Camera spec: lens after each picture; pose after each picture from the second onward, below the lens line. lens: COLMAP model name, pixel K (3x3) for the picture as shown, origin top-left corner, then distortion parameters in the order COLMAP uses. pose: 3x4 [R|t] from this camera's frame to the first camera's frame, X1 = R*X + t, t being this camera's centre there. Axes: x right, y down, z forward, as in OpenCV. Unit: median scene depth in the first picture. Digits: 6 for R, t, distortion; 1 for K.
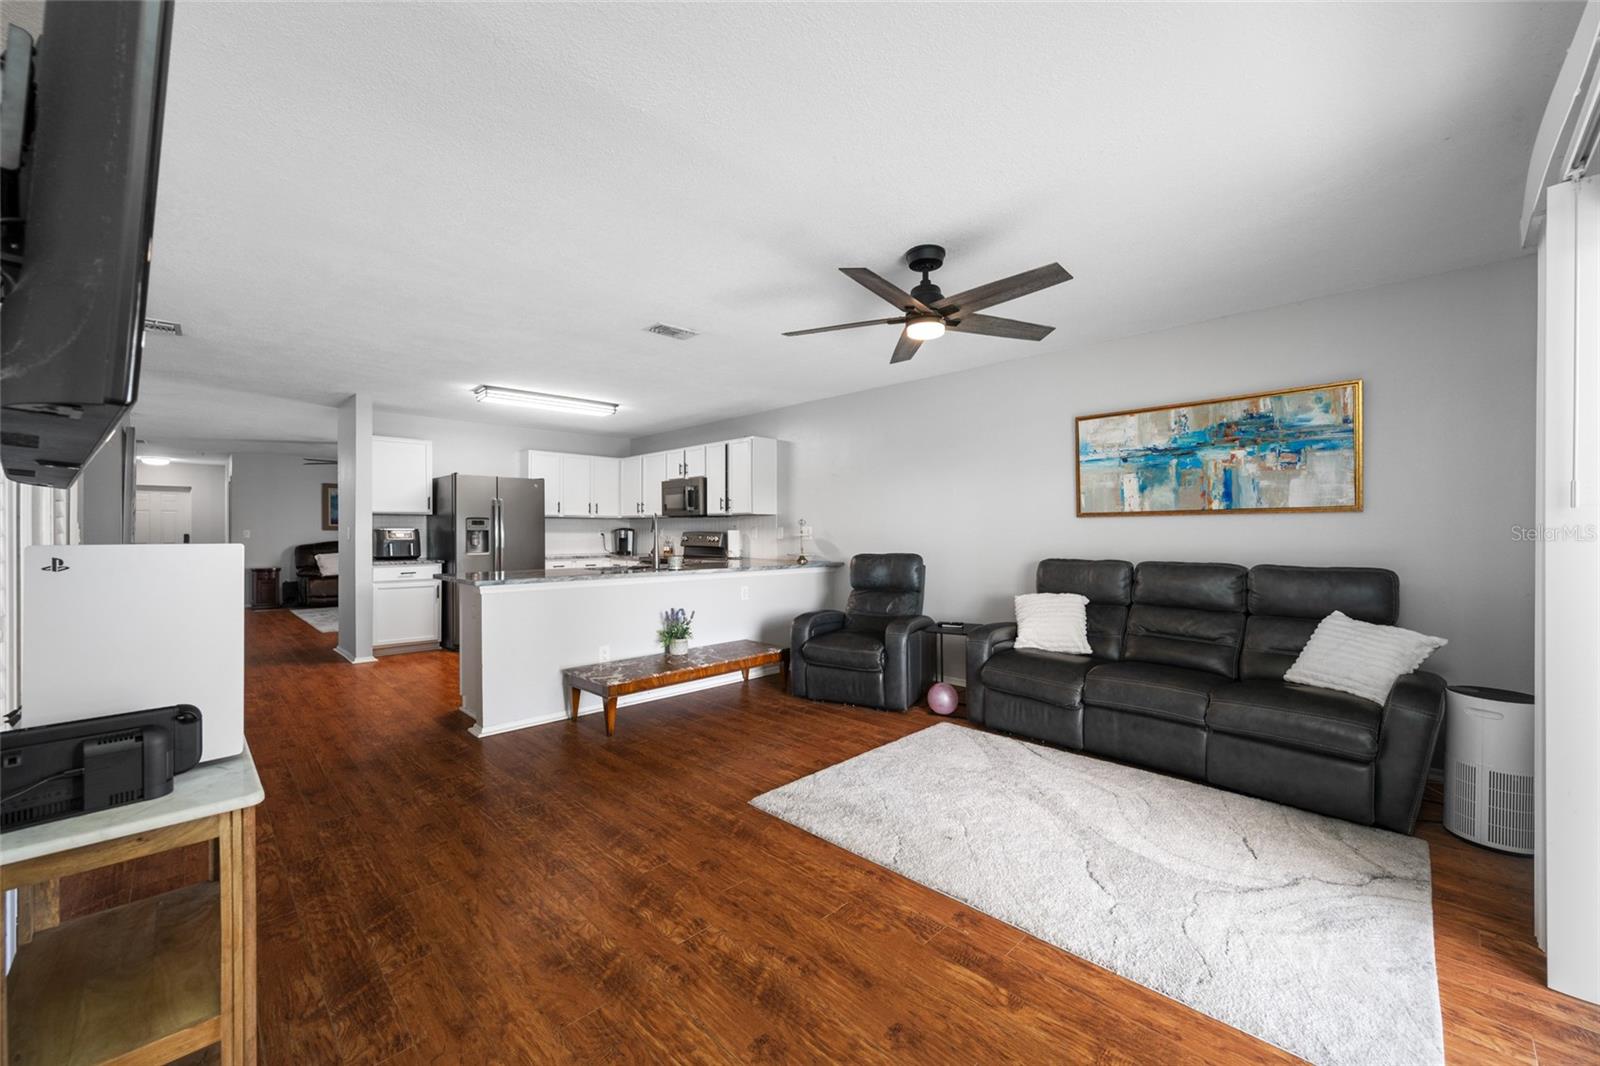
lens RADIAL K [[629.7, 0, 798.9], [0, 629.7, 530.3], [0, 0, 1]] dist [0.000043, 0.000507]
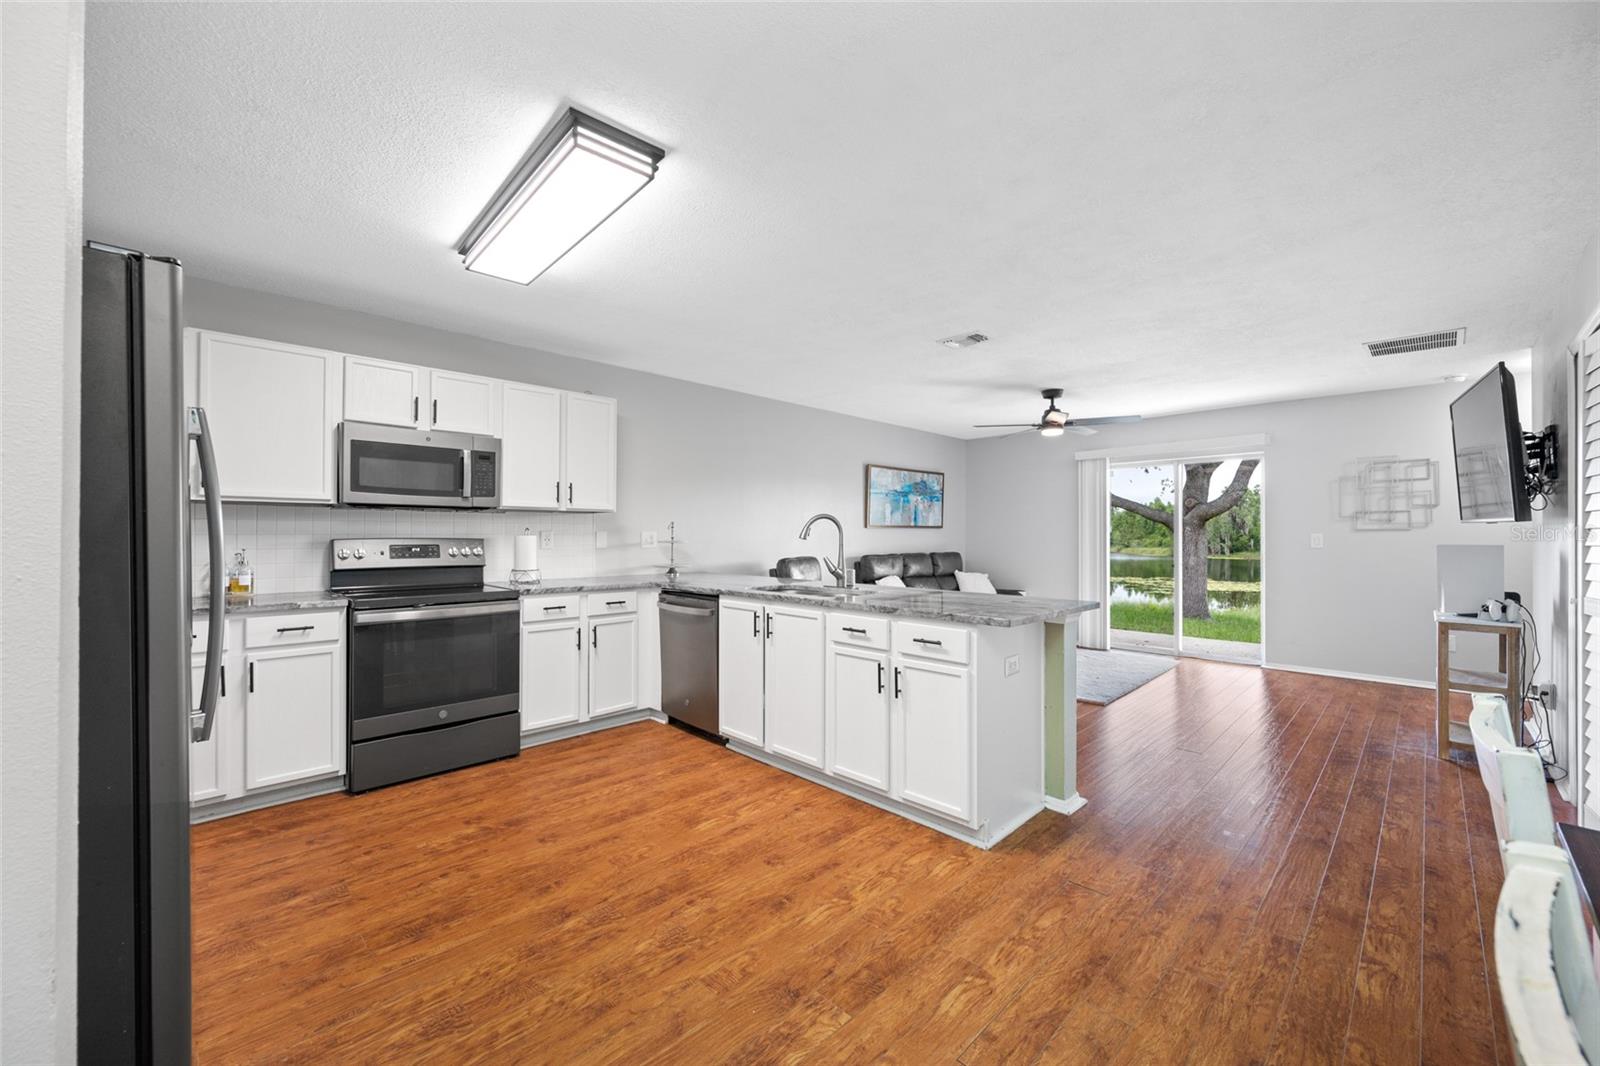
lens RADIAL K [[629.7, 0, 805.2], [0, 629.7, 534.6], [0, 0, 1]] dist [0.000043, 0.000507]
pose [[-0.010817, 0.000868, 0.999941, -1.367549], [-0.003810, 0.999992, -0.000909, -0.003251], [-0.999934, -0.003820, -0.010813, 1.438469]]
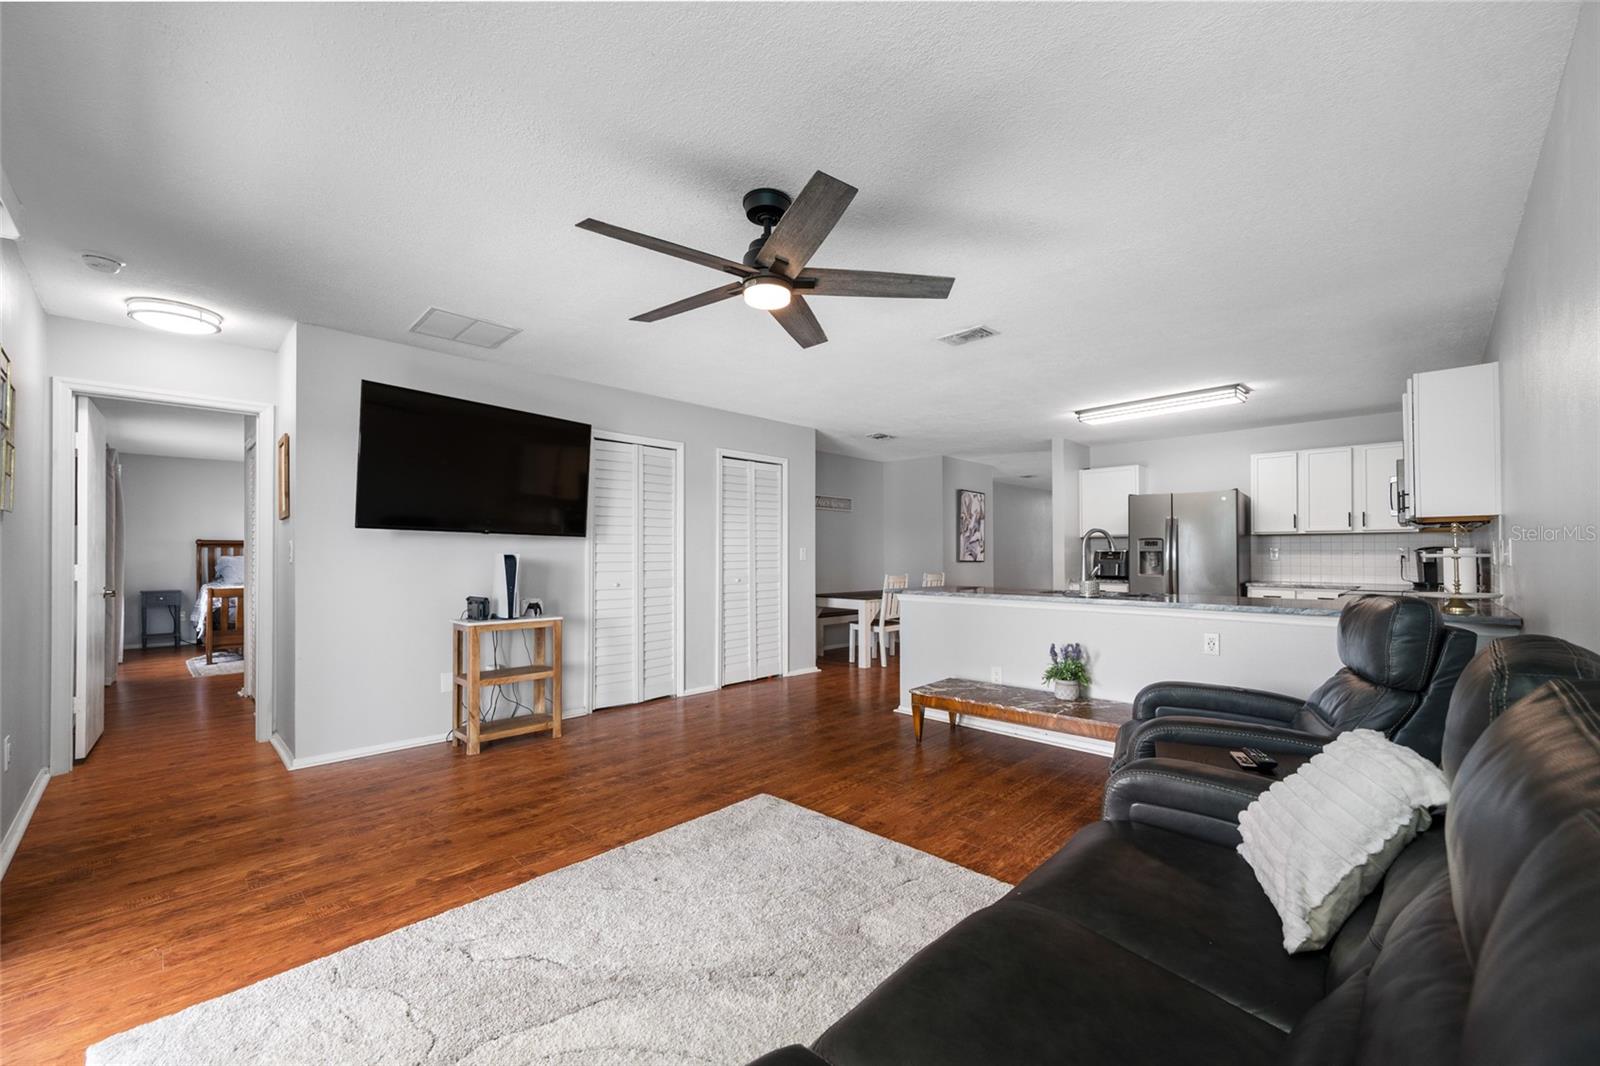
lens RADIAL K [[629.7, 0, 806.7], [0, 629.7, 541.8], [0, 0, 1]] dist [0.000043, 0.000507]
pose [[0.022384, -0.024307, -0.999454, 0.819796], [0.001598, 0.999704, -0.024278, 0.015947], [0.999748, -0.001053, 0.022417, 0.840484]]
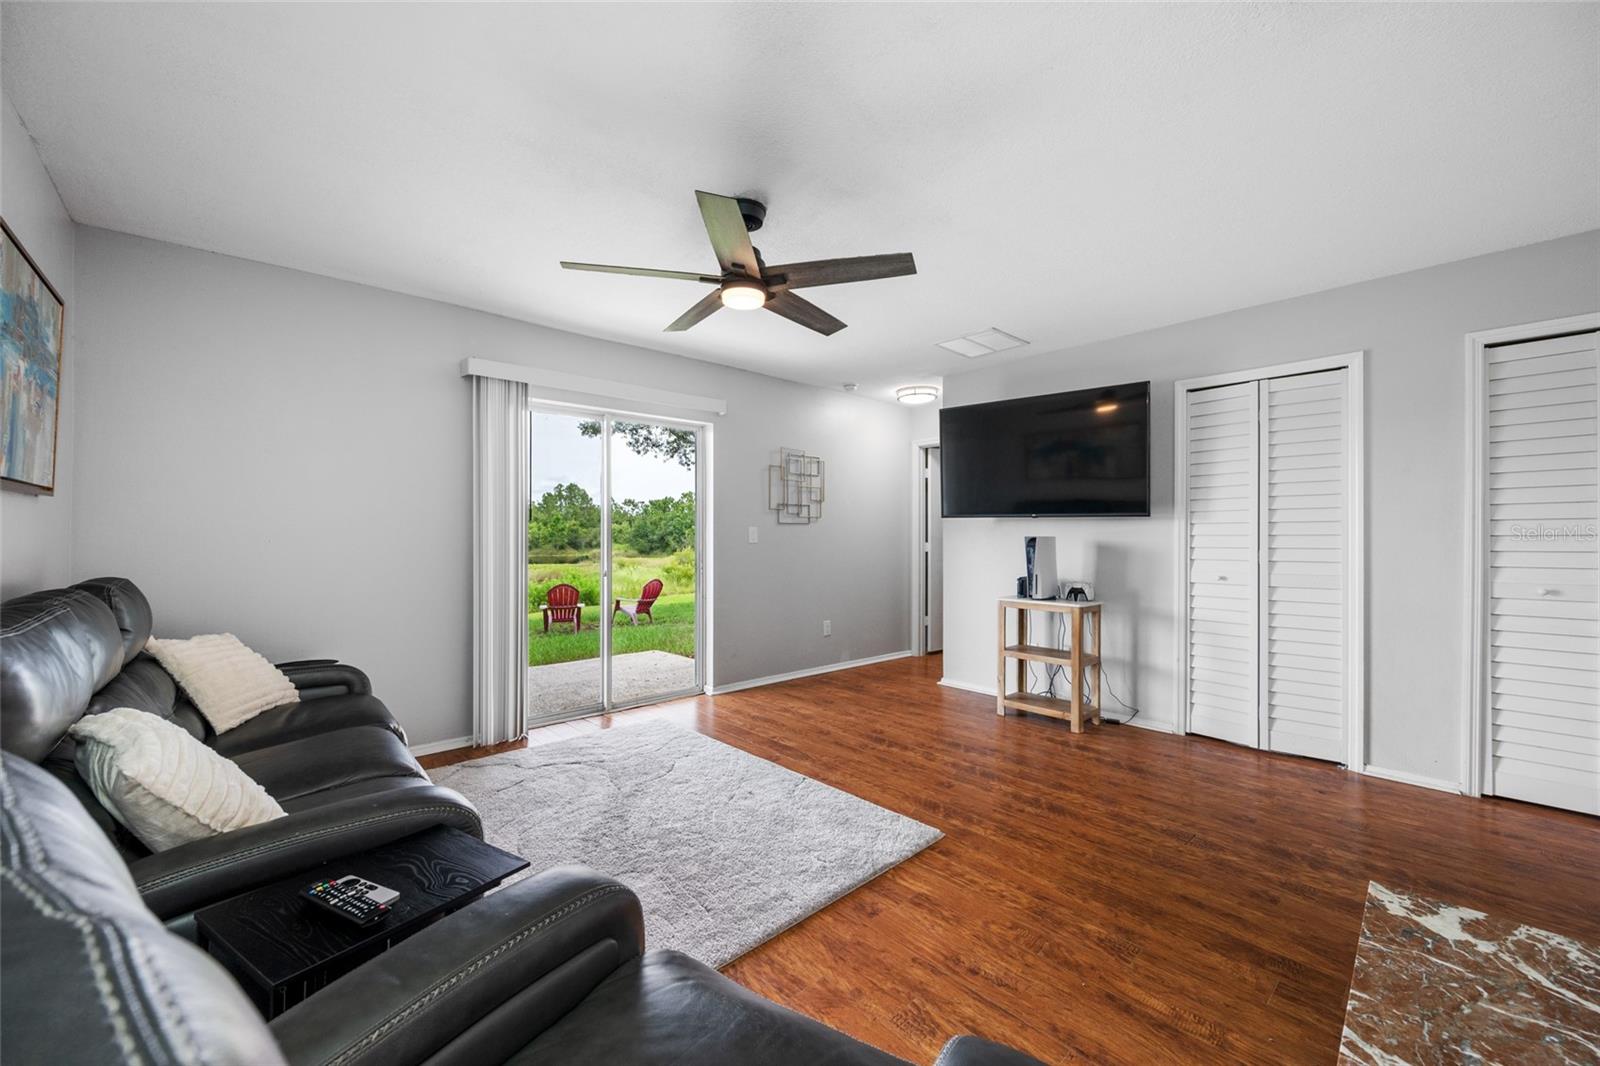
lens RADIAL K [[629.7, 0, 802.0], [0, 629.7, 531.1], [0, 0, 1]] dist [0.000043, 0.000507]
pose [[-0.999274, -0.002350, 0.038026, 0.070319], [-0.002724, 0.999949, -0.009770, 0.010813], [-0.038002, -0.009866, -0.999229, 1.520379]]
